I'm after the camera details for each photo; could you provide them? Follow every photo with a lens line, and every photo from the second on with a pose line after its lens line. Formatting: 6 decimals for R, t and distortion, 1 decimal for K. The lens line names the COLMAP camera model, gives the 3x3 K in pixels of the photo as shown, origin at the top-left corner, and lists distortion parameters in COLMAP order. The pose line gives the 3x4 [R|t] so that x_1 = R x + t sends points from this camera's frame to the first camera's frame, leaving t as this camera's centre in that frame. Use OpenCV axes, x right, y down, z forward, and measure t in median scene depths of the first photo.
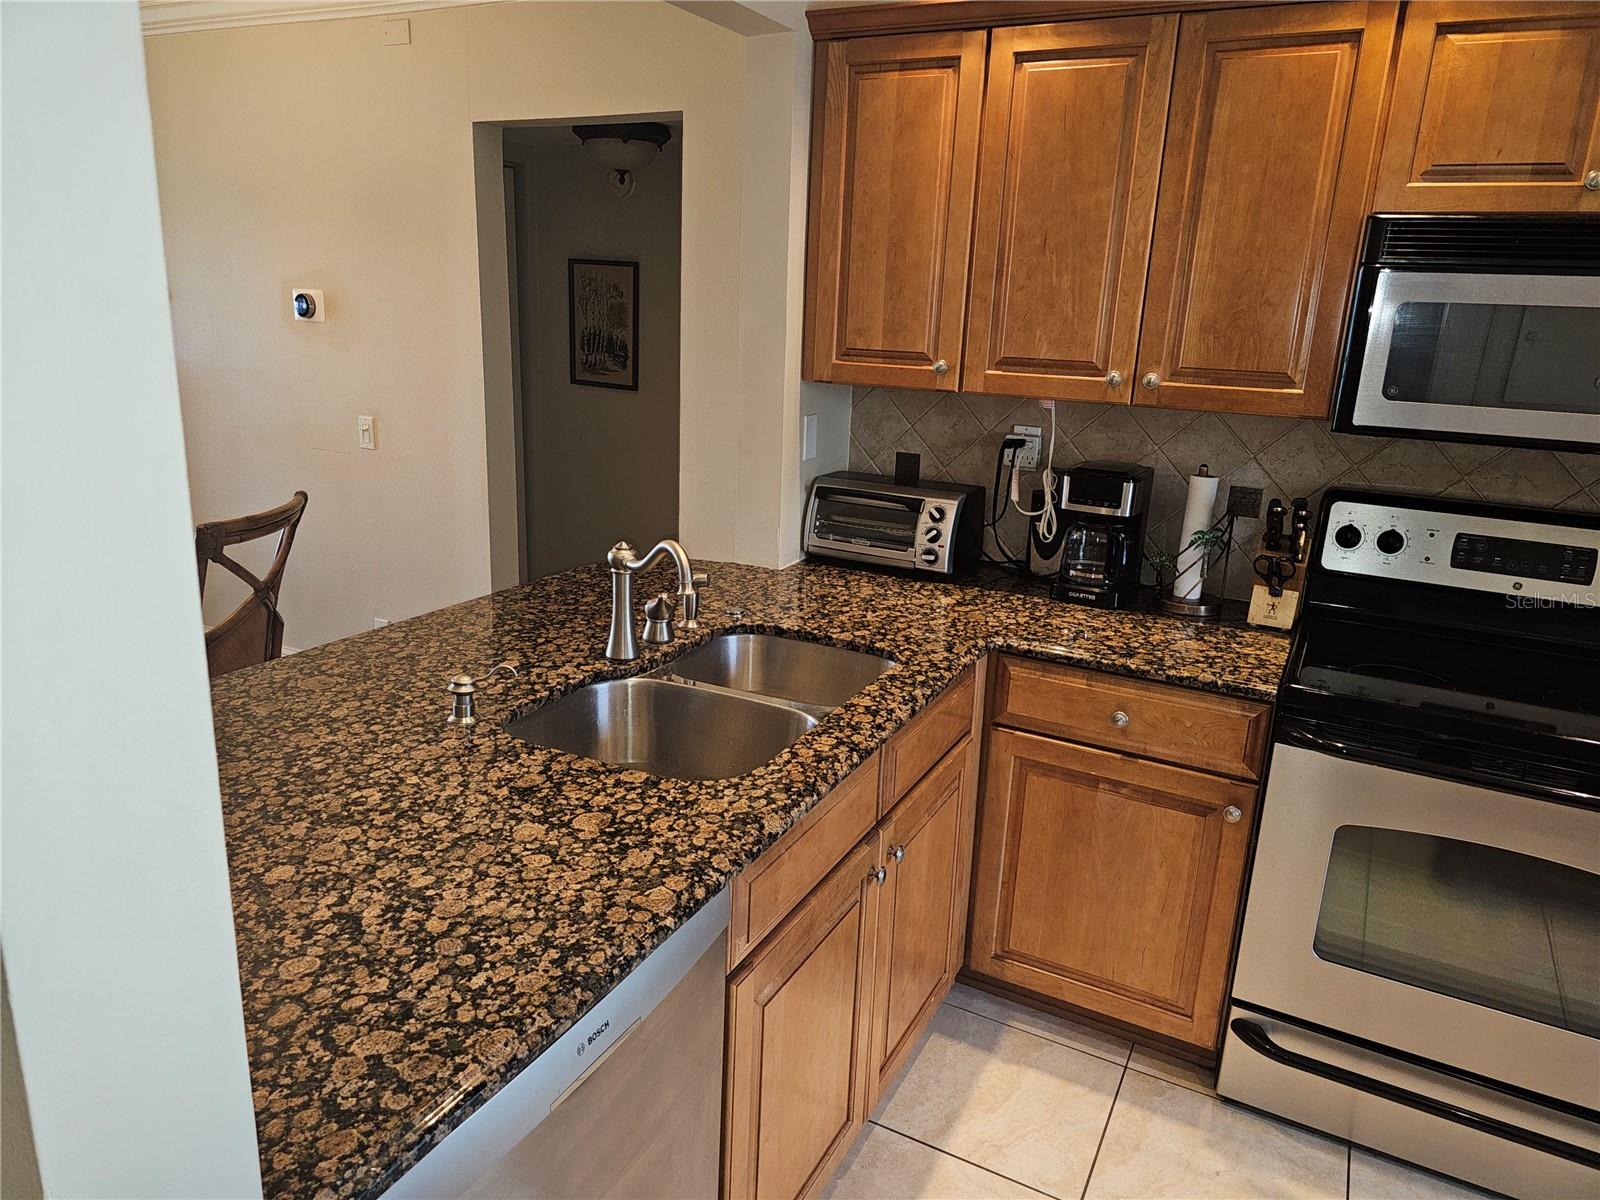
lens RADIAL K [[1060.9, 0, 777.0], [0, 1060.9, 593.7], [0, 0, 1]] dist [0.051744, -0.069215]
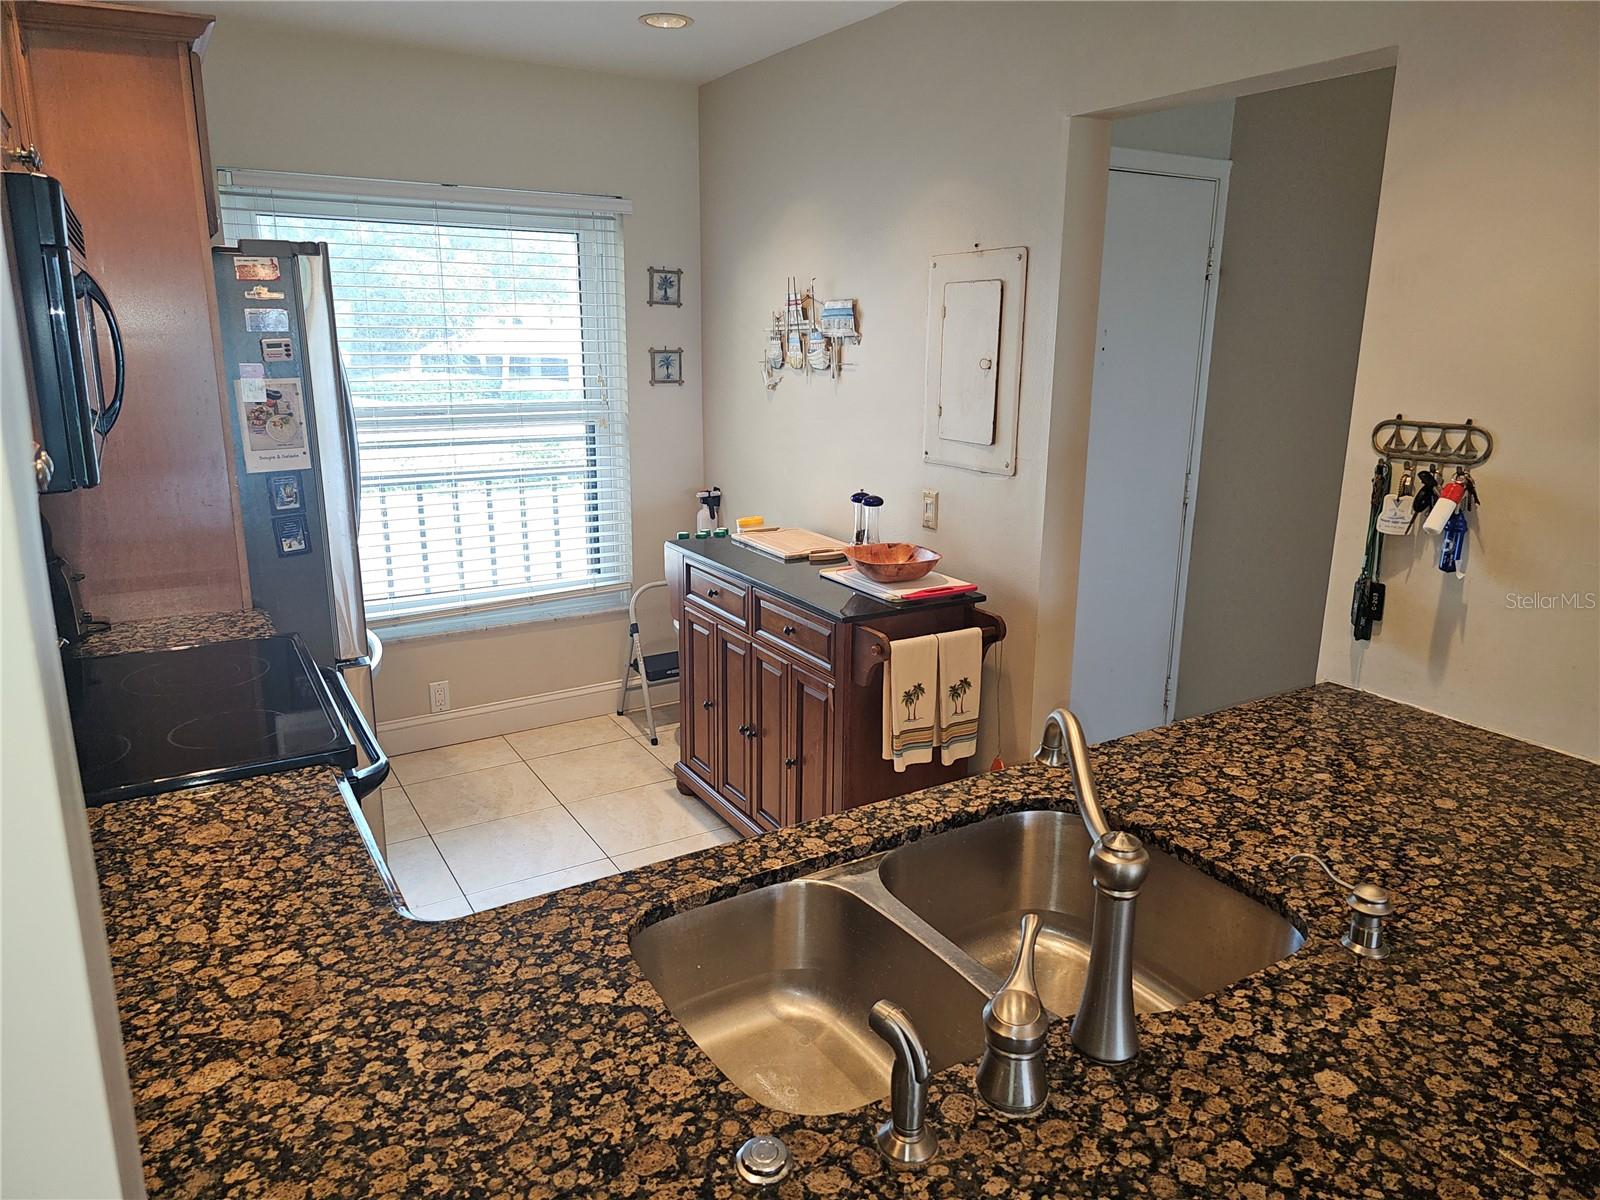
lens RADIAL K [[1068.2, 0, 794.2], [0, 1068.2, 593.2], [0, 0, 1]] dist [0.035806, -0.045195]
pose [[-0.855783, -0.171099, 0.488223, -0.215136], [0.097626, 0.873358, 0.477195, -0.364046], [-0.508041, 0.456038, -0.730701, 1.248865]]
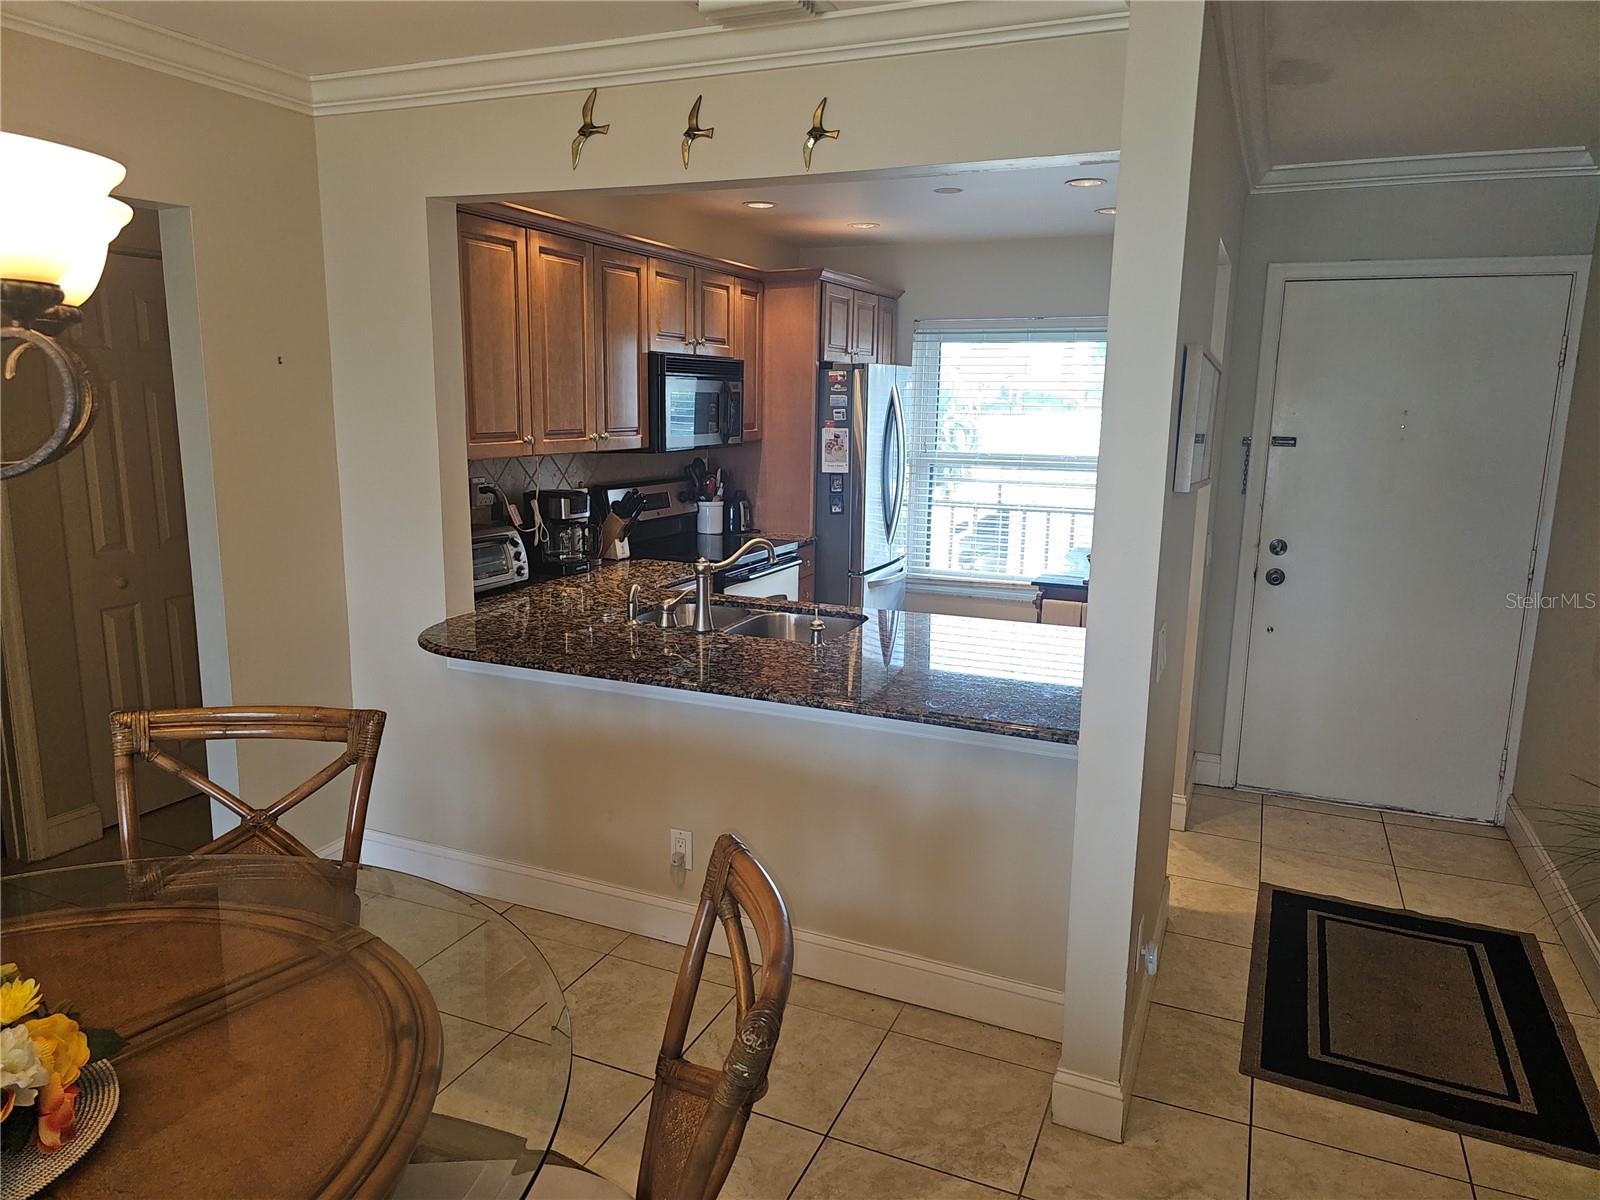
lens RADIAL K [[1060.9, 0, 777.0], [0, 1060.9, 593.7], [0, 0, 1]] dist [0.051744, -0.069215]
pose [[-0.064933, -0.220477, 0.973228, -1.539018], [0.250546, 0.940444, 0.229766, -0.300720], [-0.965924, 0.258758, -0.005826, 0.821793]]
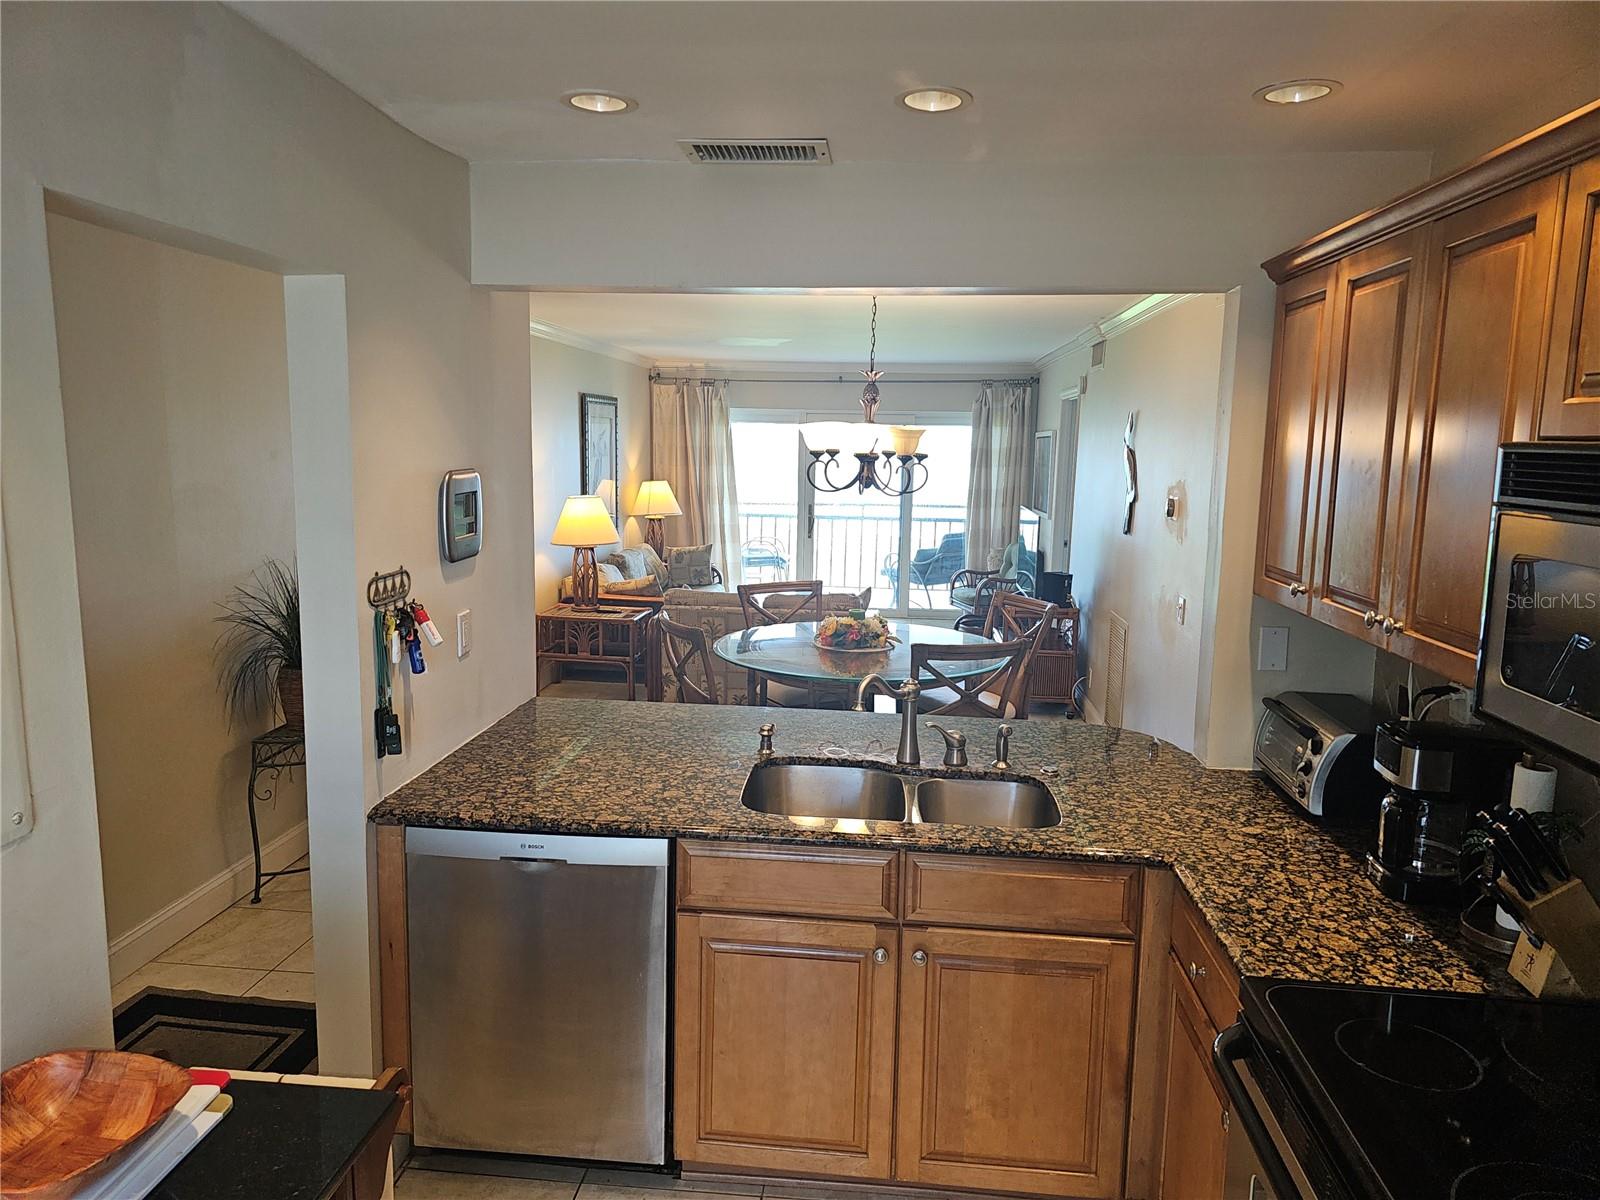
lens RADIAL K [[1068.2, 0, 794.2], [0, 1068.2, 593.2], [0, 0, 1]] dist [0.035806, -0.045195]
pose [[0.382553, 0.101651, -0.918325, 0.979175], [-0.250284, 0.968168, 0.002906, -0.112048], [0.889388, 0.228730, 0.395817, 0.238169]]
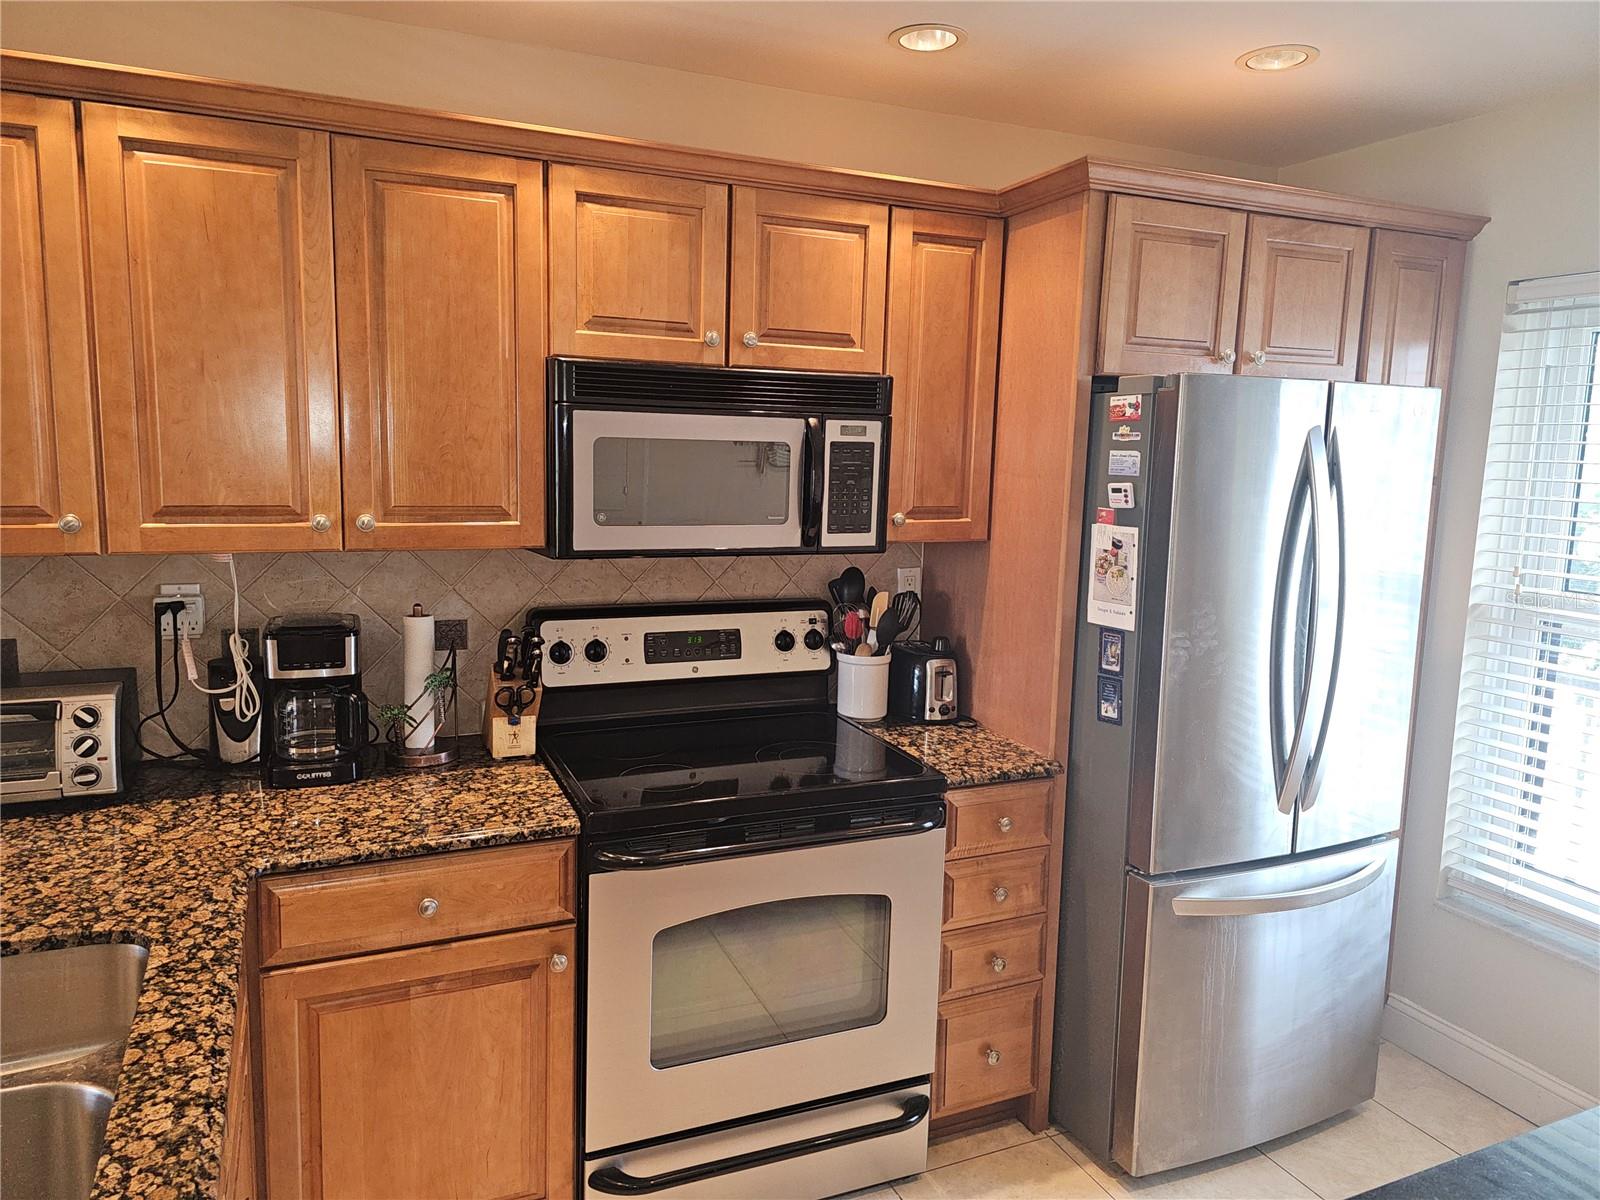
lens RADIAL K [[1073.6, 0, 787.9], [0, 1073.6, 575.6], [0, 0, 1]] dist [0.041517, -0.042022]
pose [[0.615832, -0.120622, 0.778589, -0.147003], [0.207076, 0.978248, -0.012235, -0.073119], [-0.760178, 0.168762, 0.627415, 0.172025]]
